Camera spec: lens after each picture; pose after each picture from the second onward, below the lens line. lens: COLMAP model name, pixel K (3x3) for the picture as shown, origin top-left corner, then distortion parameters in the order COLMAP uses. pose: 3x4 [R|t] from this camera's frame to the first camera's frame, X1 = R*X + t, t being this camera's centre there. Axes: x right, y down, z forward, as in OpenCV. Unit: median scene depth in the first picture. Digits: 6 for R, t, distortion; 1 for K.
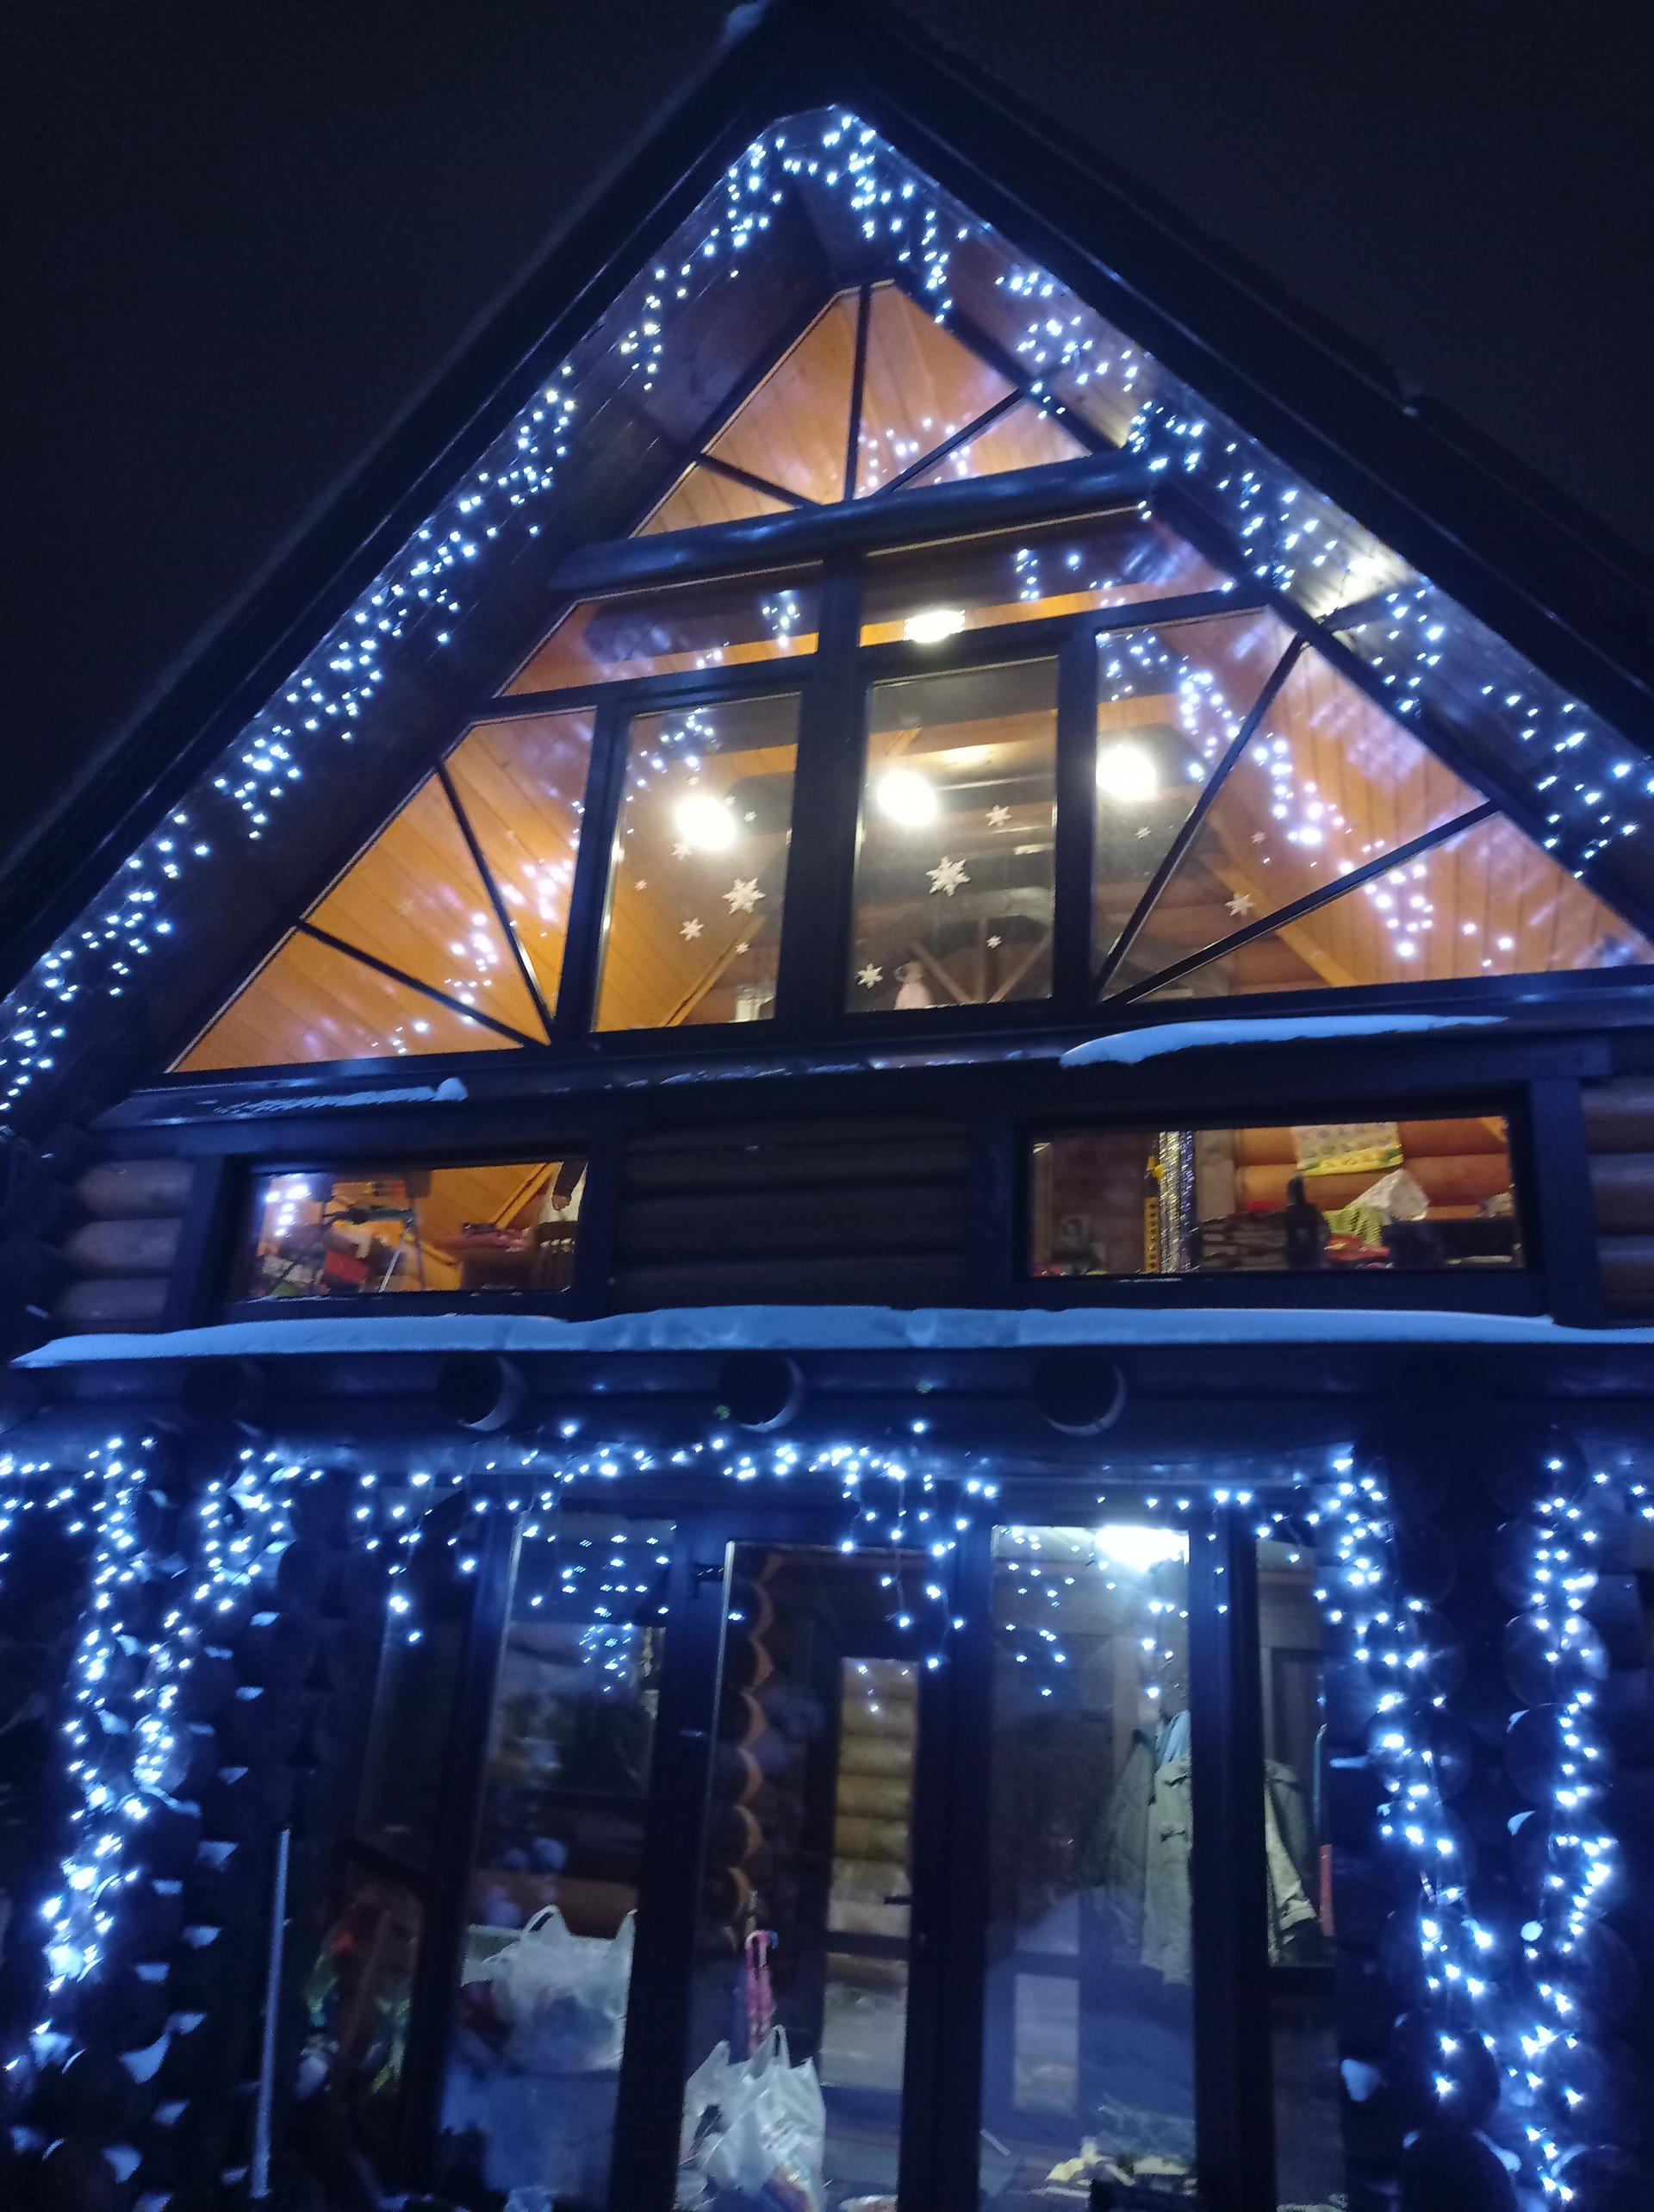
lens RADIAL K [[1618.8, 0, 834.4], [0, 1618.8, 1111.6], [0, 0, 1]] dist [0.102482, -0.143202]
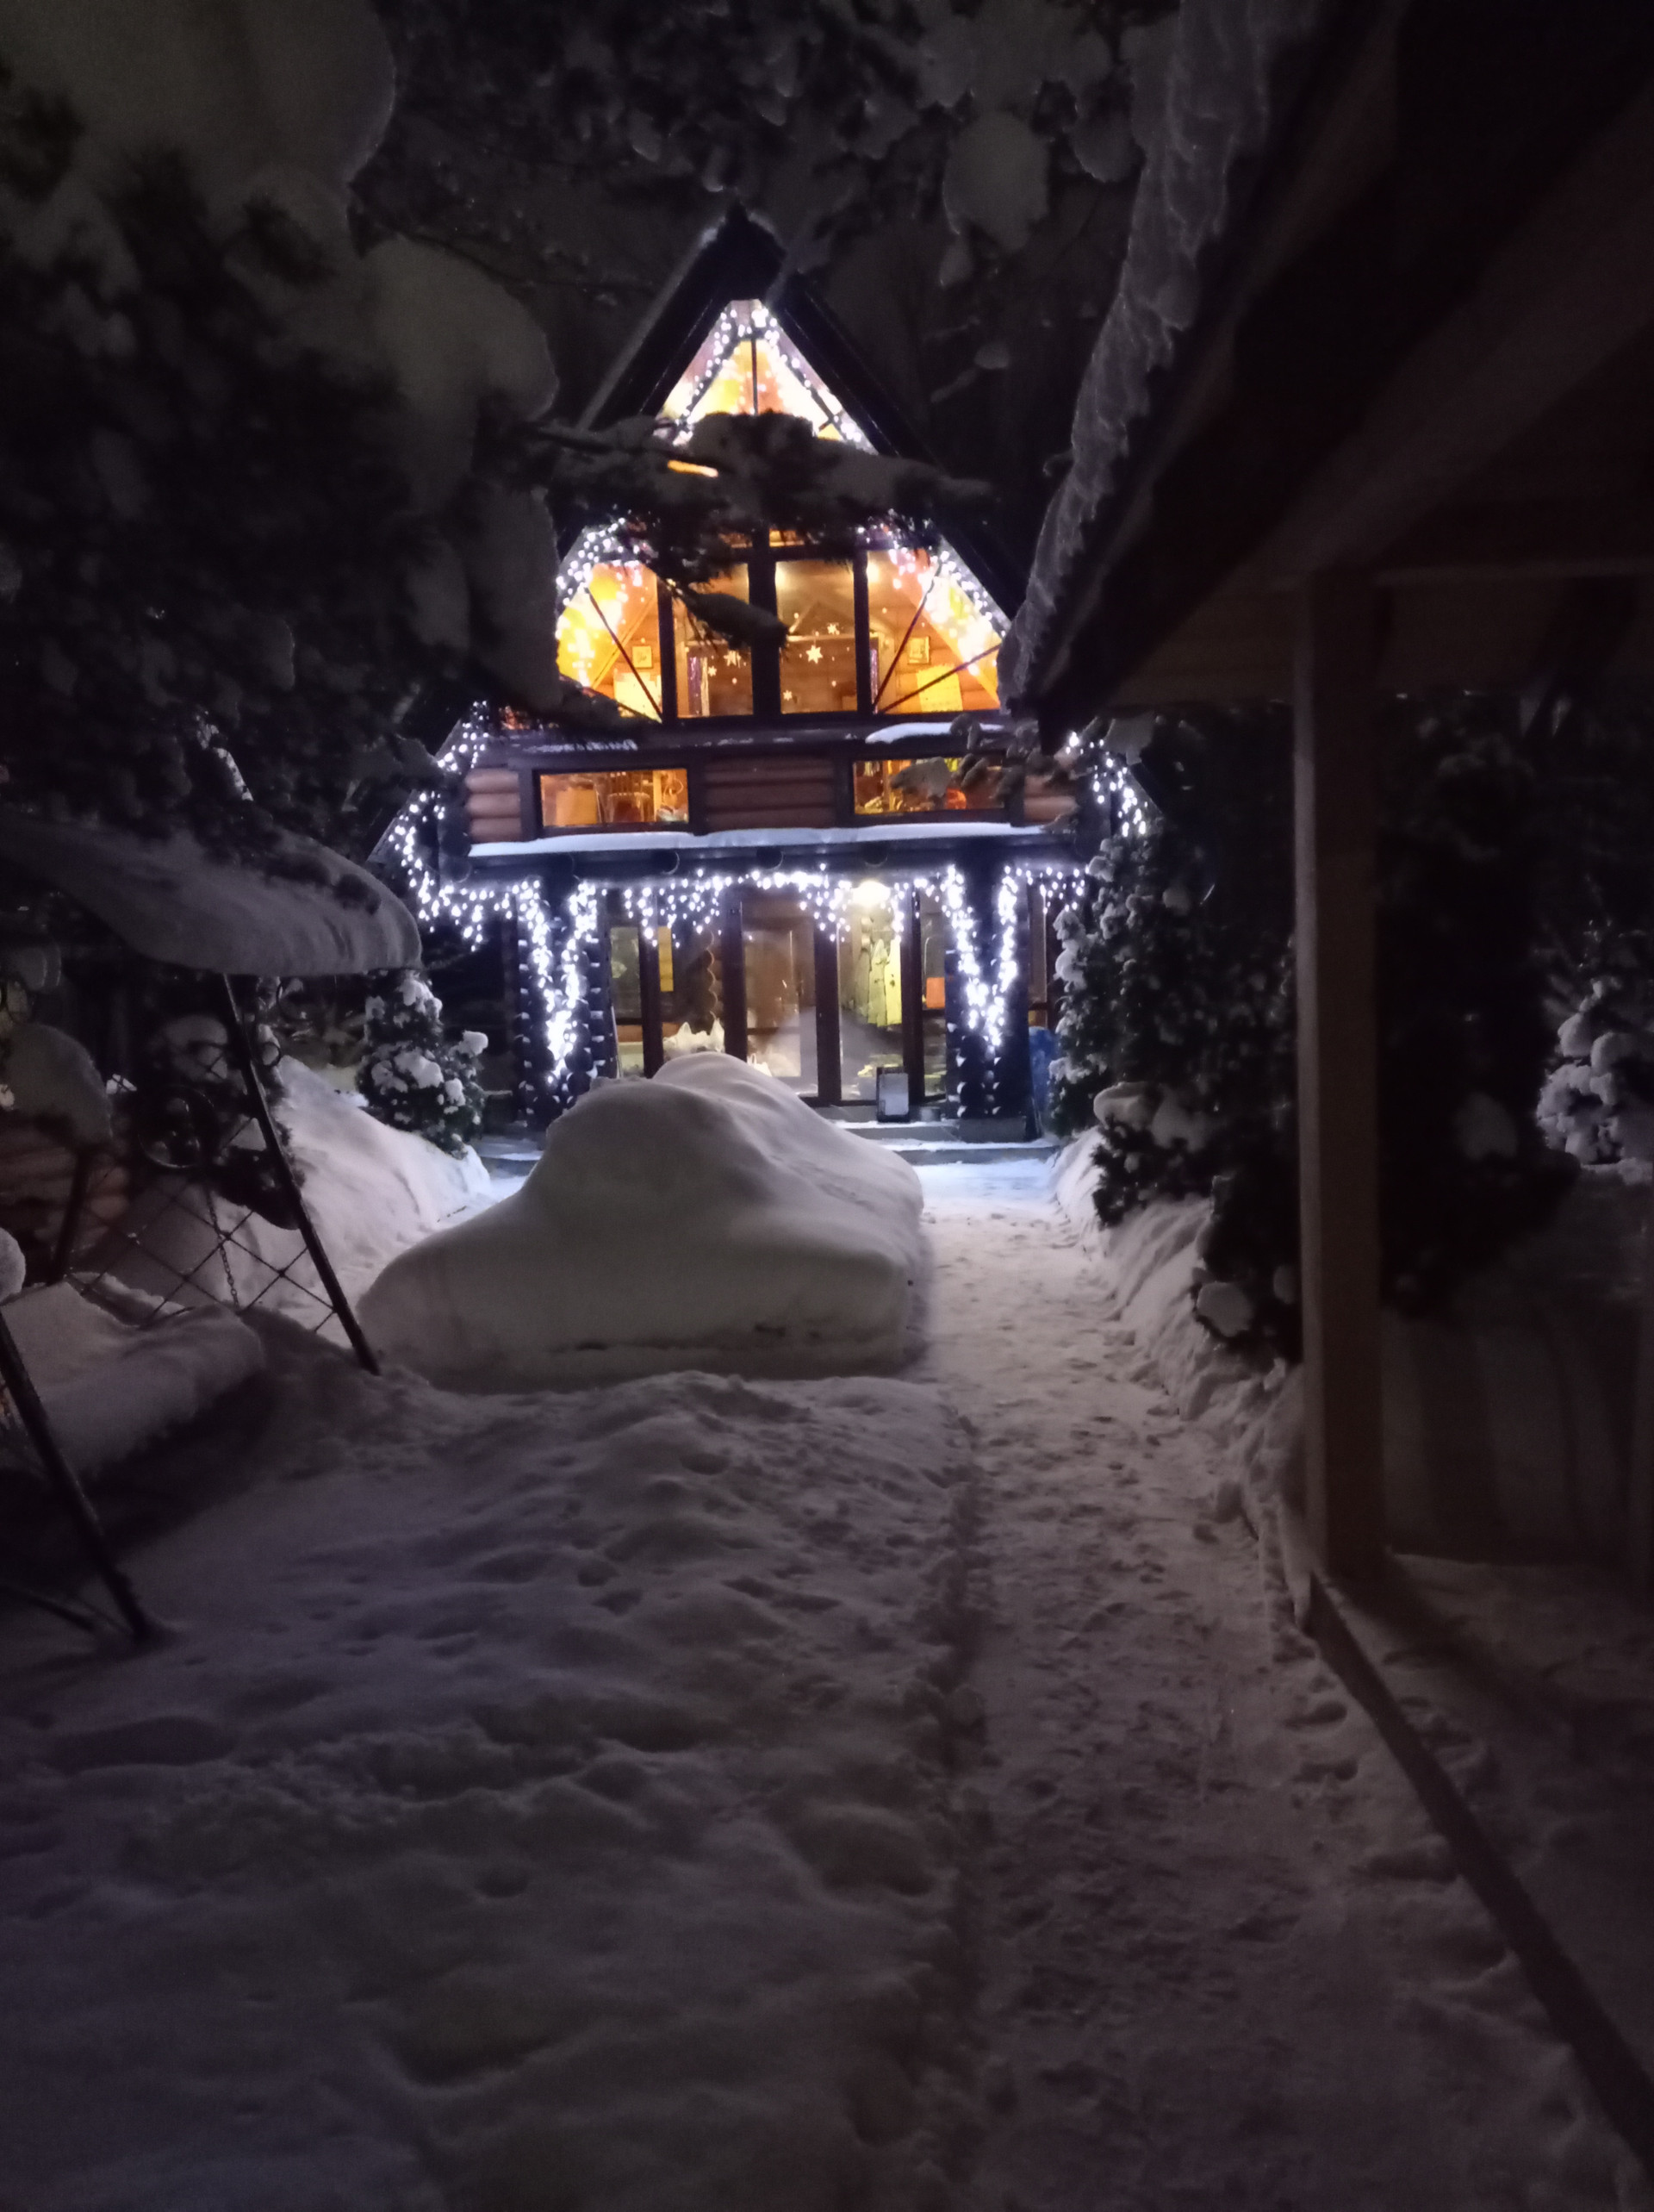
lens RADIAL K [[1635.4, 0, 827.0], [0, 1635.4, 1106.0], [0, 0, 1]] dist [0.116345, -0.191053]
pose [[0.959281, -0.121266, 0.255096, -0.745937], [-0.004964, 0.895769, 0.444492, -0.740880], [-0.282408, -0.427659, 0.858693, -1.778084]]
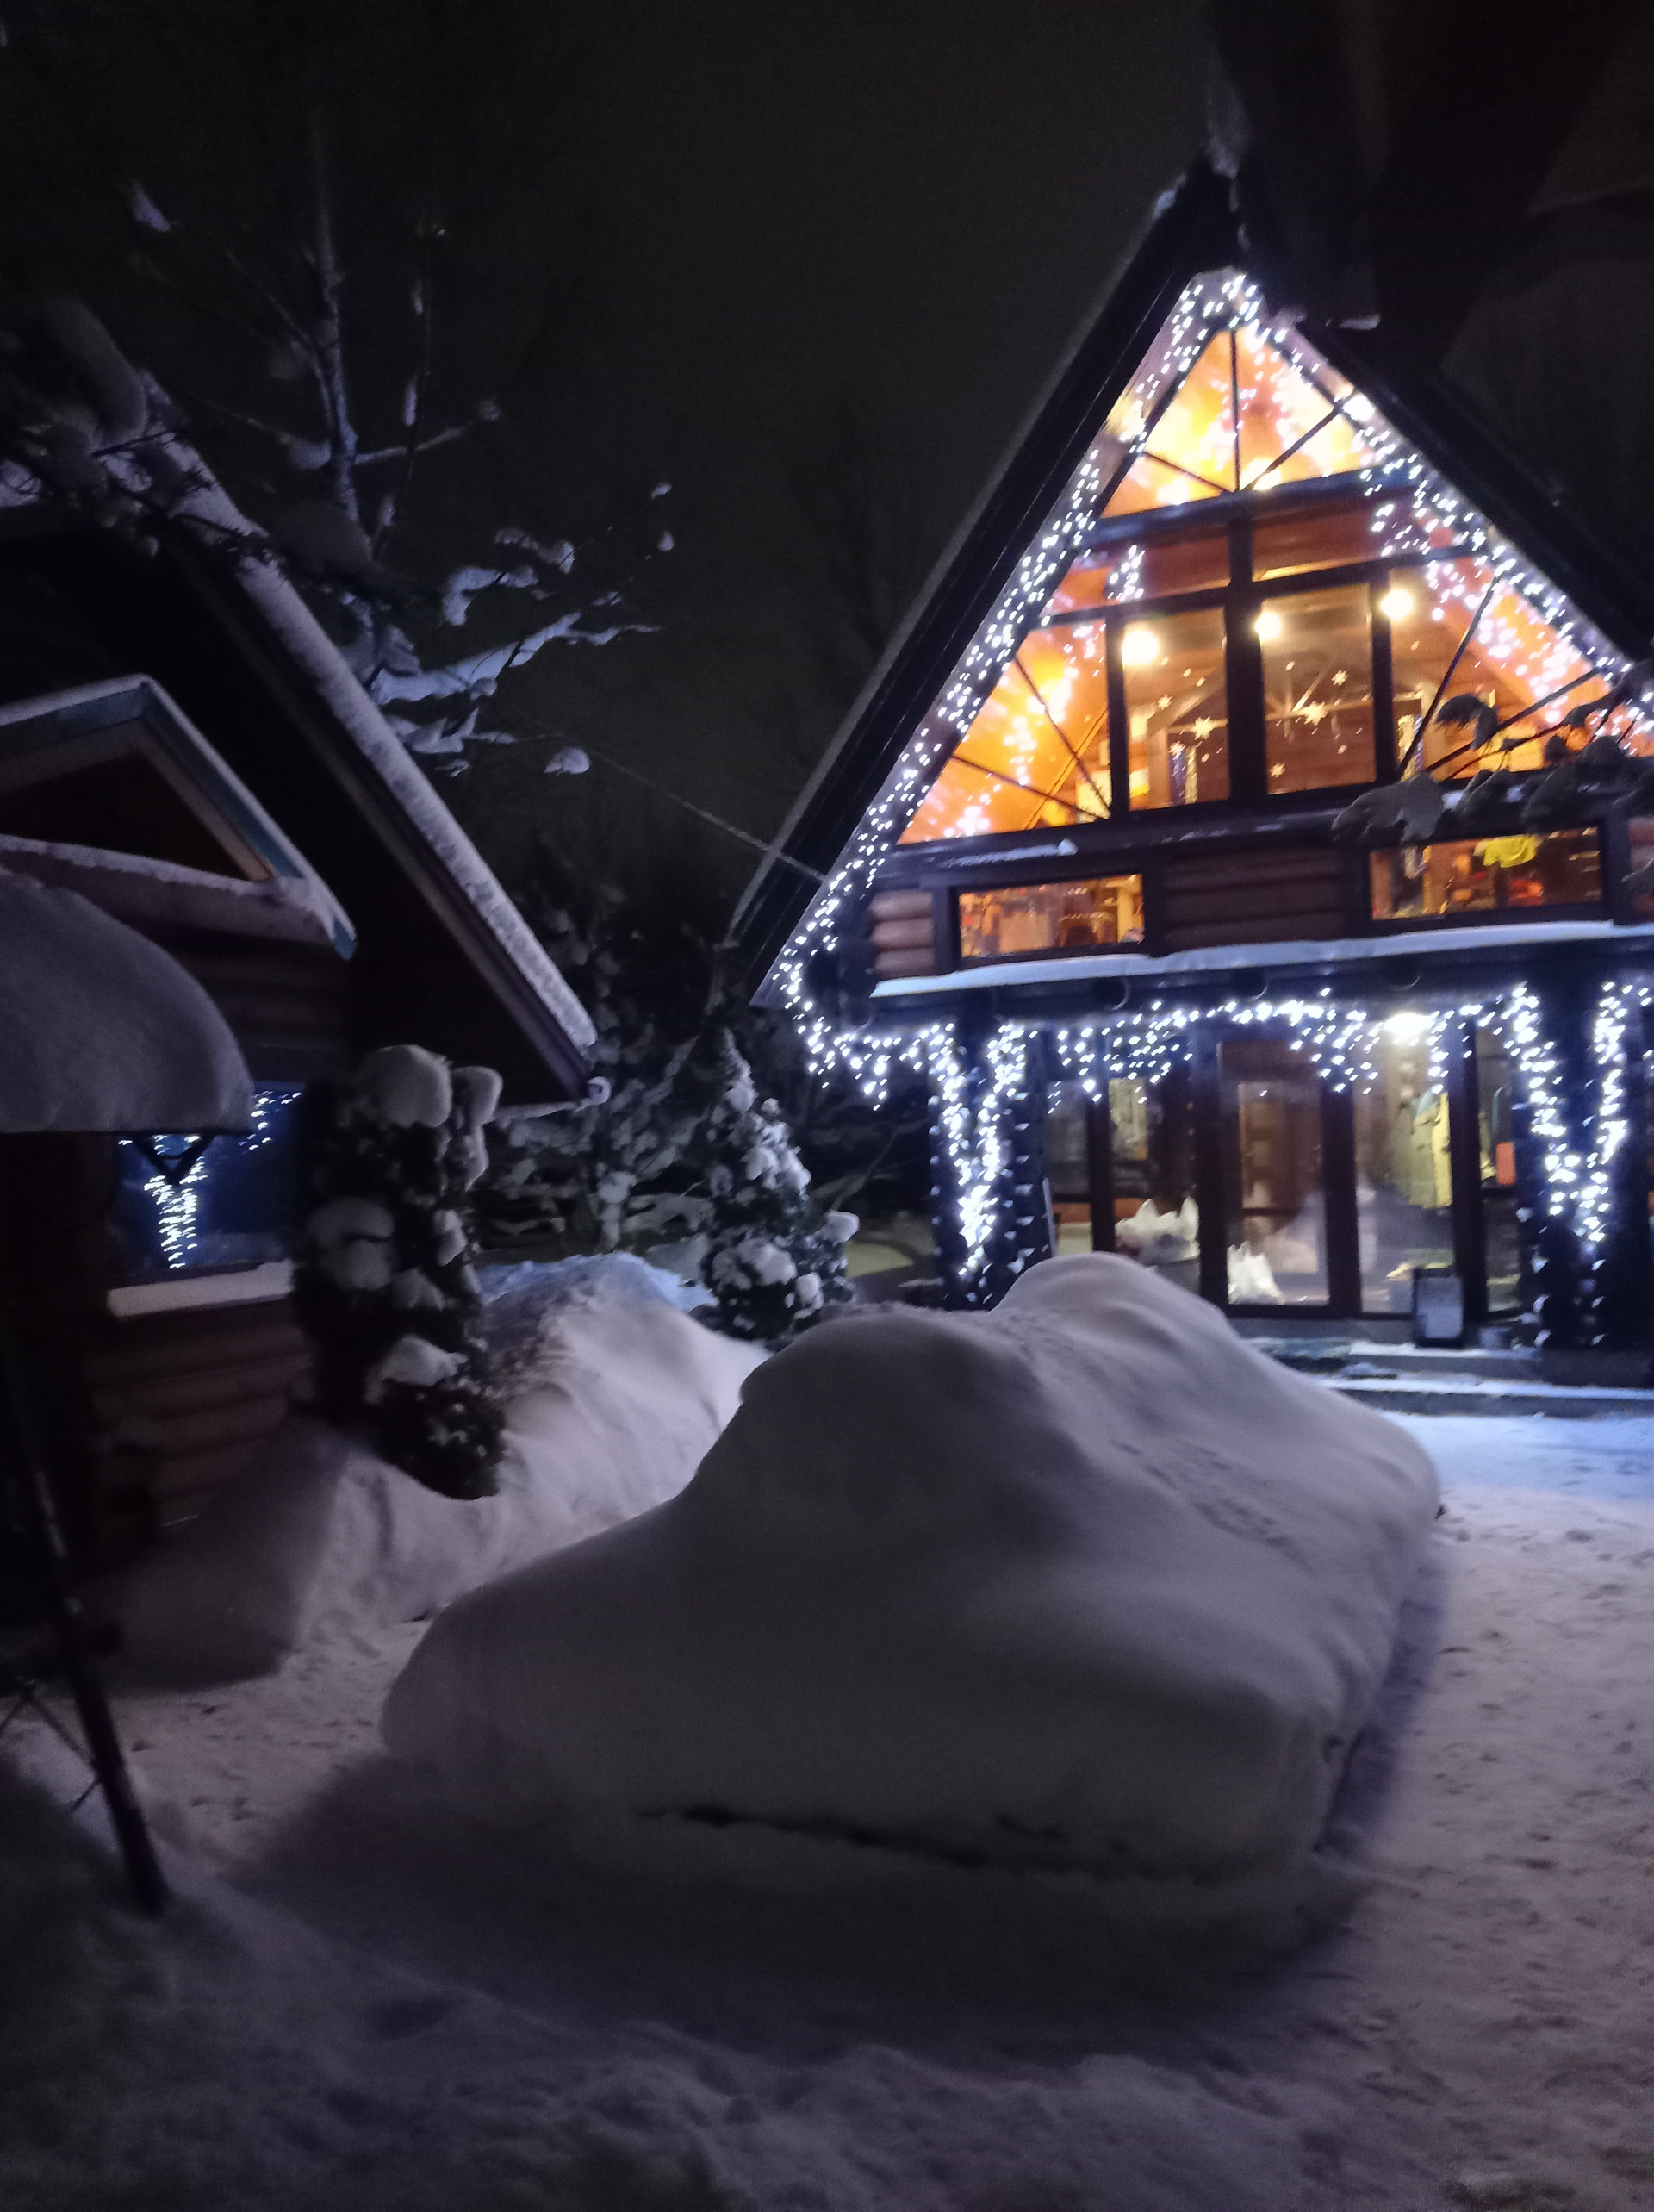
lens RADIAL K [[1635.4, 0, 827.0], [0, 1635.4, 1106.0], [0, 0, 1]] dist [0.116345, -0.191053]
pose [[0.990790, -0.103570, -0.087230, -0.427498], [0.126916, 0.934844, 0.331601, -0.480909], [0.047202, -0.339618, 0.939378, -1.187209]]
